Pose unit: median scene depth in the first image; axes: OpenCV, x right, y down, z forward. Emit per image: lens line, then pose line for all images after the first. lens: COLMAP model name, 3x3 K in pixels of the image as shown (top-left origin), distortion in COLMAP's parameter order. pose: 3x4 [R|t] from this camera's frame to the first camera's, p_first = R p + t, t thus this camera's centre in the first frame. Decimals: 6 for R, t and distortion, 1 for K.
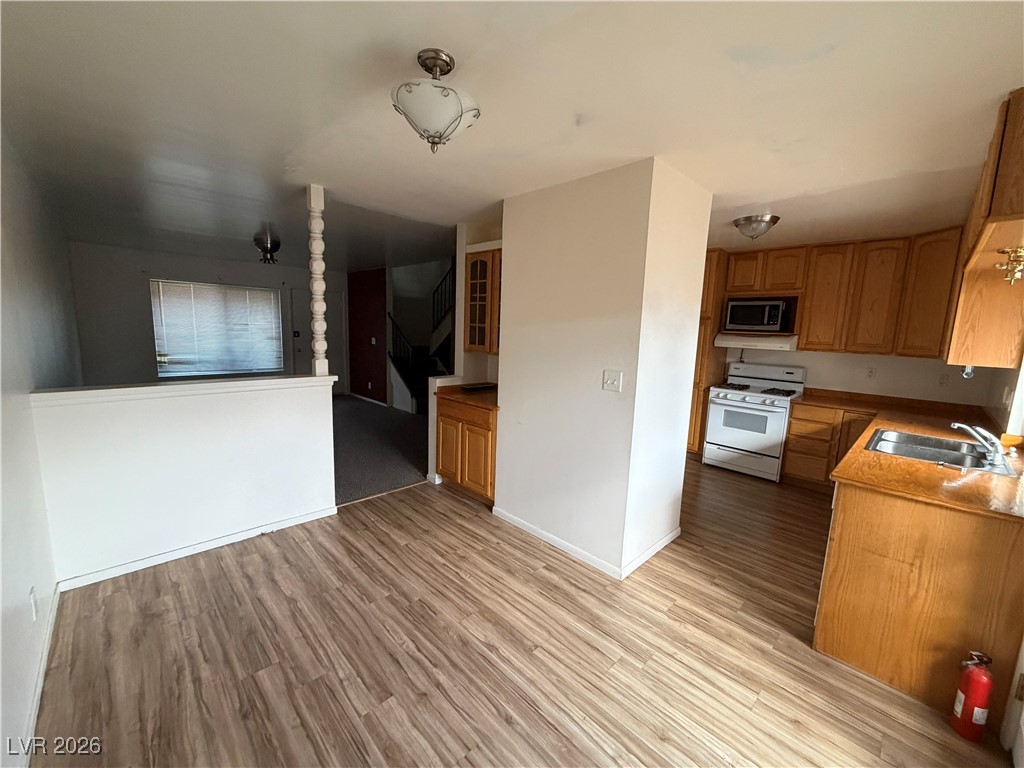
lens RADIAL K [[406.8, 0, 508.2], [0, 406.8, 385.1], [0, 0, 1]] dist [-0.000713, -0.000195]
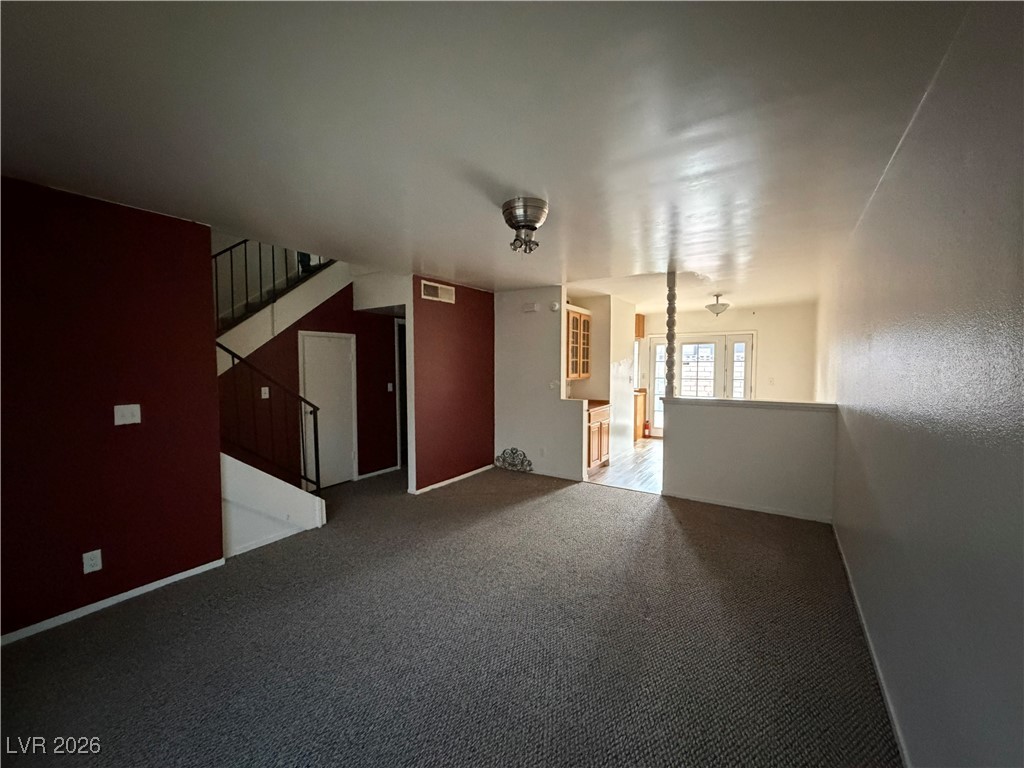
lens RADIAL K [[406.8, 0, 508.2], [0, 406.8, 385.1], [0, 0, 1]] dist [-0.000713, -0.000195]
pose [[-0.195945, -0.085242, 0.976903, -2.372836], [0.137942, 0.983913, 0.113522, -0.414246], [-0.970864, 0.157000, -0.181035, 2.426088]]
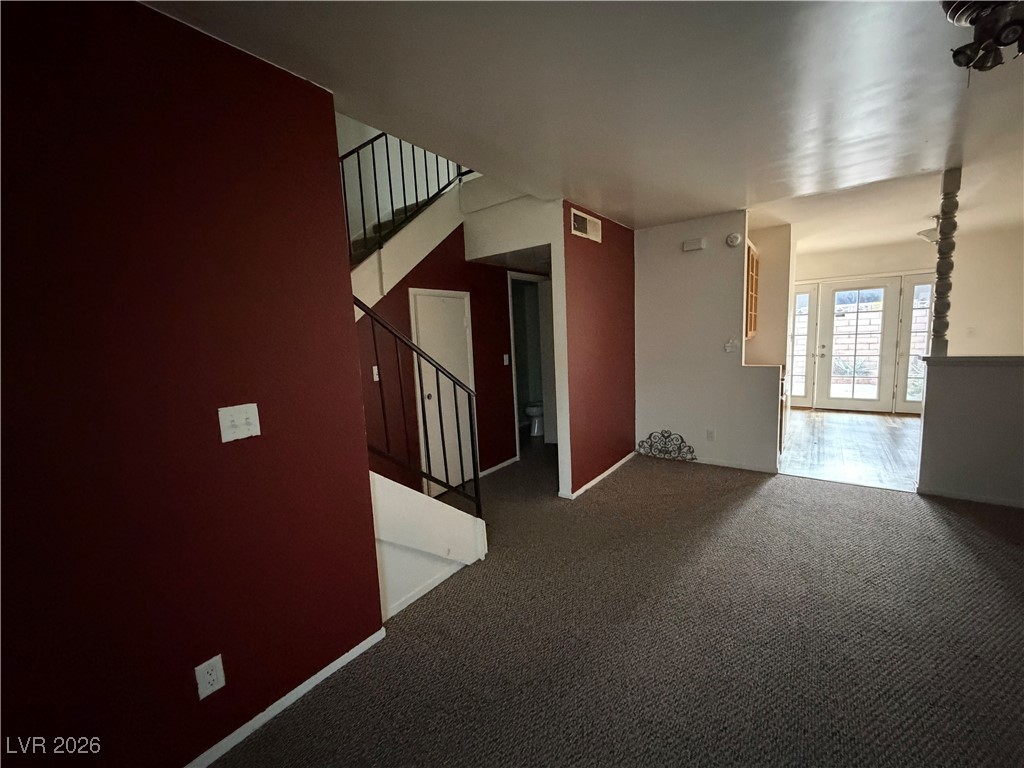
lens RADIAL K [[406.8, 0, 508.2], [0, 406.8, 385.1], [0, 0, 1]] dist [-0.000713, -0.000195]
pose [[-0.138824, -0.150258, 0.978852, -1.772312], [0.186327, 0.966807, 0.174835, -0.441234], [-0.972630, 0.206658, -0.106219, 2.887833]]
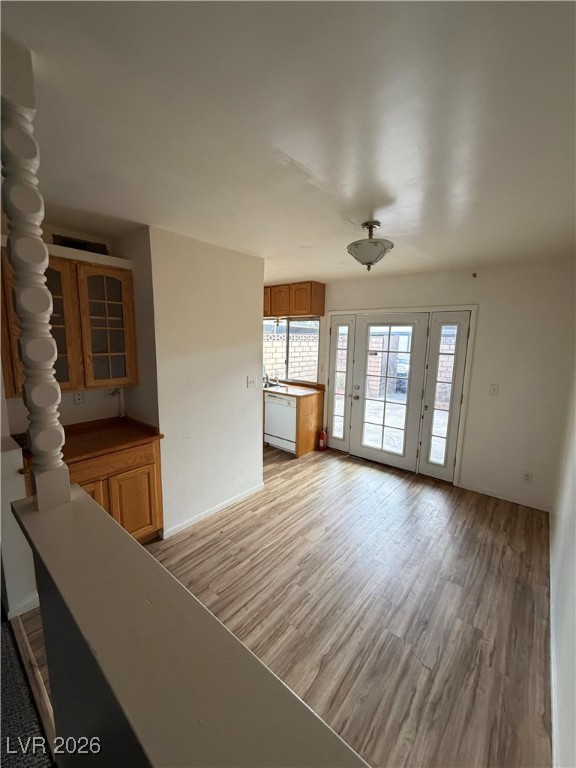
lens RADIAL K [[305.1, 0, 288.0], [0, 305.1, 384.0], [0, 0, 1]] dist [-0.000713, -0.000195]
pose [[-0.100545, -0.187979, 0.977013, -1.057057], [0.125305, 0.971778, 0.199867, -0.247762], [-0.987010, 0.142520, -0.074153, 1.001710]]
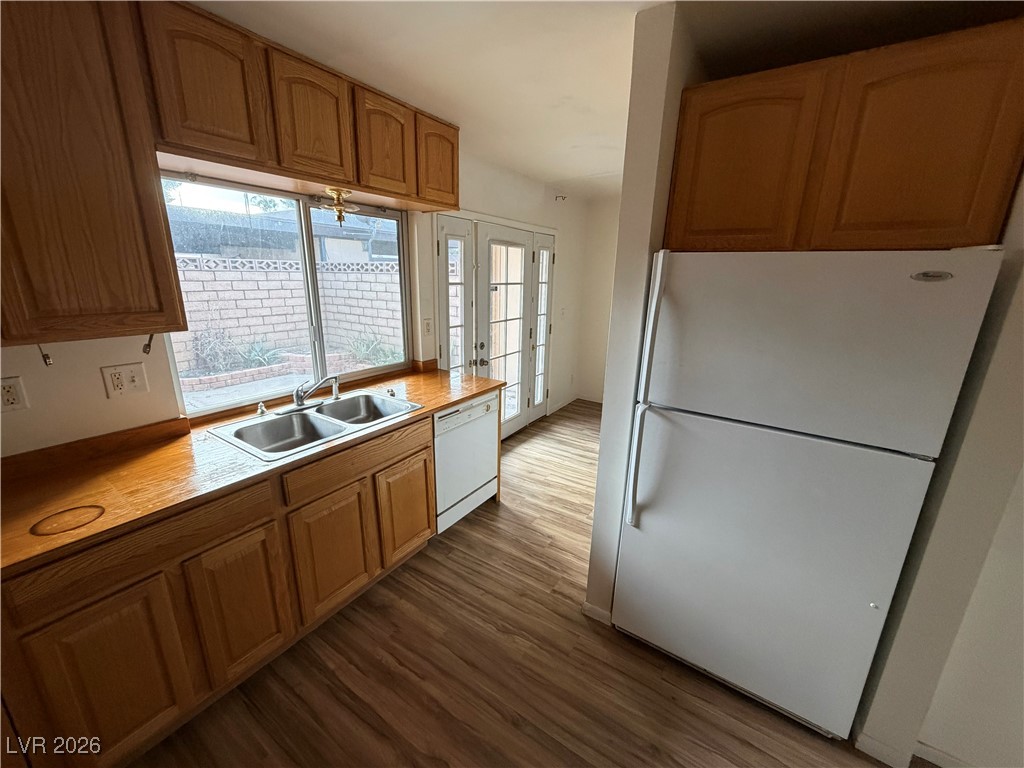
lens RADIAL K [[406.8, 0, 508.2], [0, 406.8, 385.1], [0, 0, 1]] dist [-0.000713, -0.000195]
pose [[-0.976410, 0.005027, -0.215865, 0.898350], [-0.082190, 0.915817, 0.393095, -0.277601], [0.199668, 0.401564, -0.893800, 1.875940]]
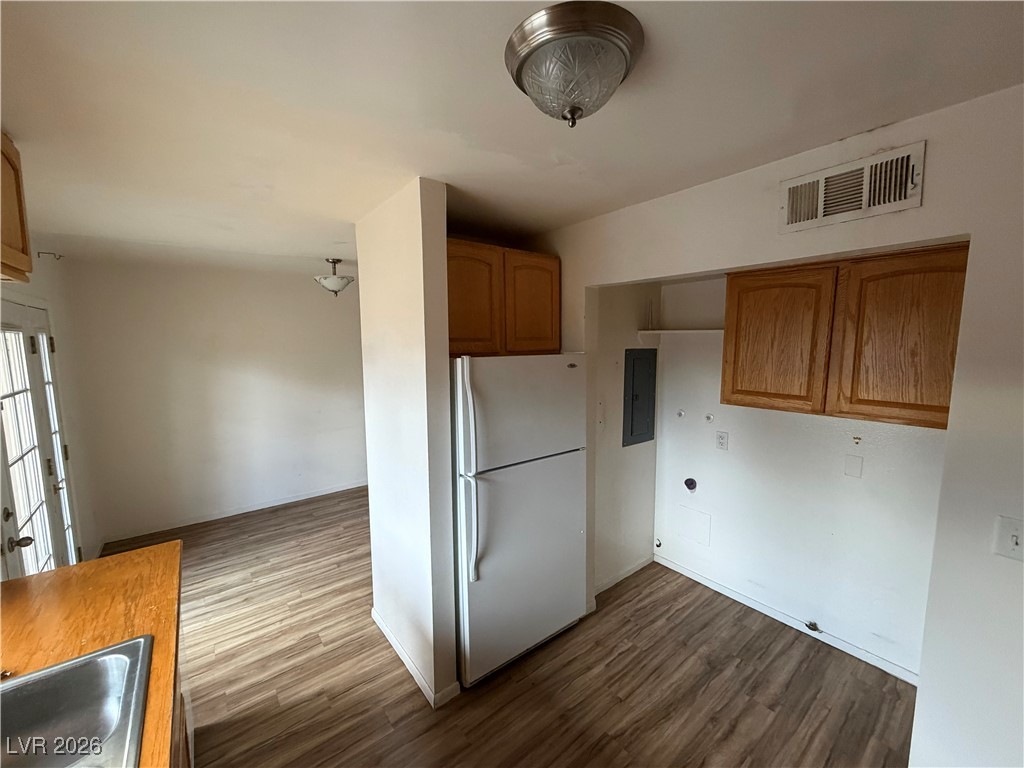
lens RADIAL K [[406.8, 0, 508.2], [0, 406.8, 385.1], [0, 0, 1]] dist [-0.000713, -0.000195]
pose [[-0.108617, 0.075895, -0.991182, 1.327952], [-0.140117, 0.985958, 0.090849, -0.270730], [0.984159, 0.148749, -0.096458, 1.462818]]
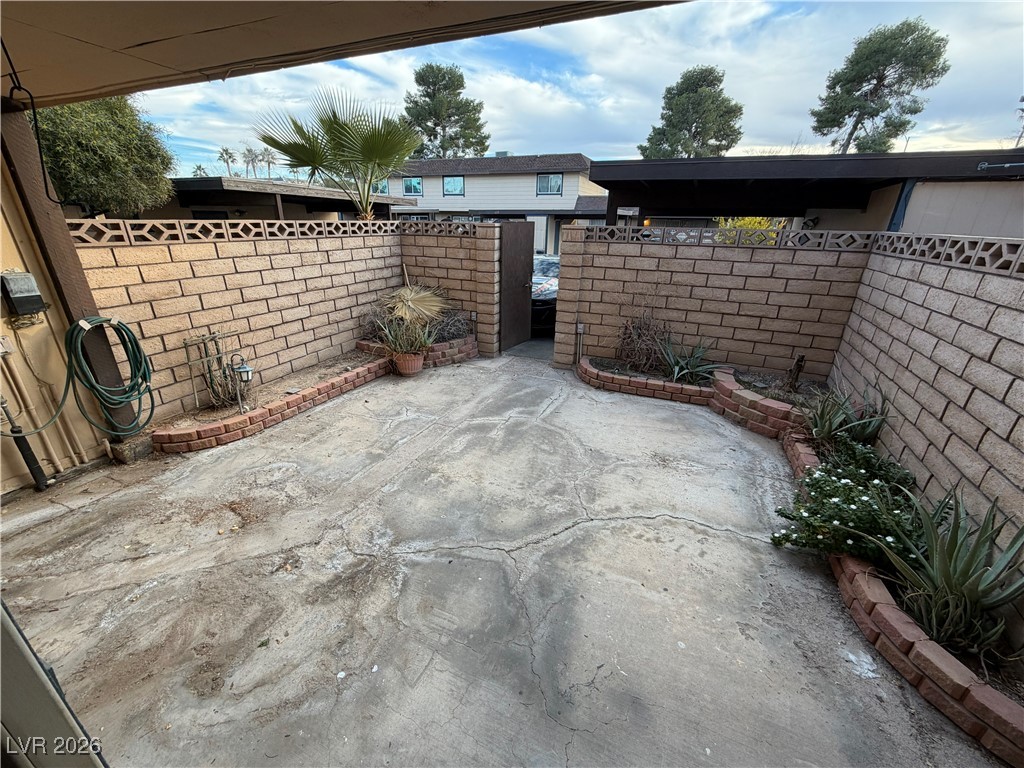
lens RADIAL K [[406.8, 0, 508.2], [0, 406.8, 385.1], [0, 0, 1]] dist [-0.000713, -0.000195]
pose [[-0.382852, -0.387895, 0.838428, 0.555040], [0.103476, 0.883859, 0.456164, -0.137571], [-0.917996, 0.261400, -0.298250, 0.252268]]
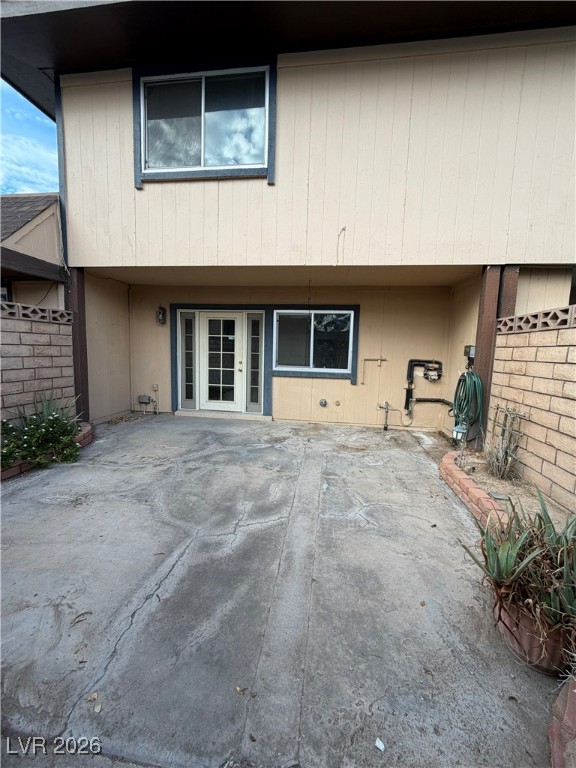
lens RADIAL K [[305.1, 0, 288.0], [0, 305.1, 384.0], [0, 0, 1]] dist [-0.000713, -0.000195]
pose [[0.620722, 0.071473, -0.780766, 2.994964], [-0.122037, 0.992506, -0.006166, 0.340187], [0.774475, 0.099110, 0.624793, -0.851839]]
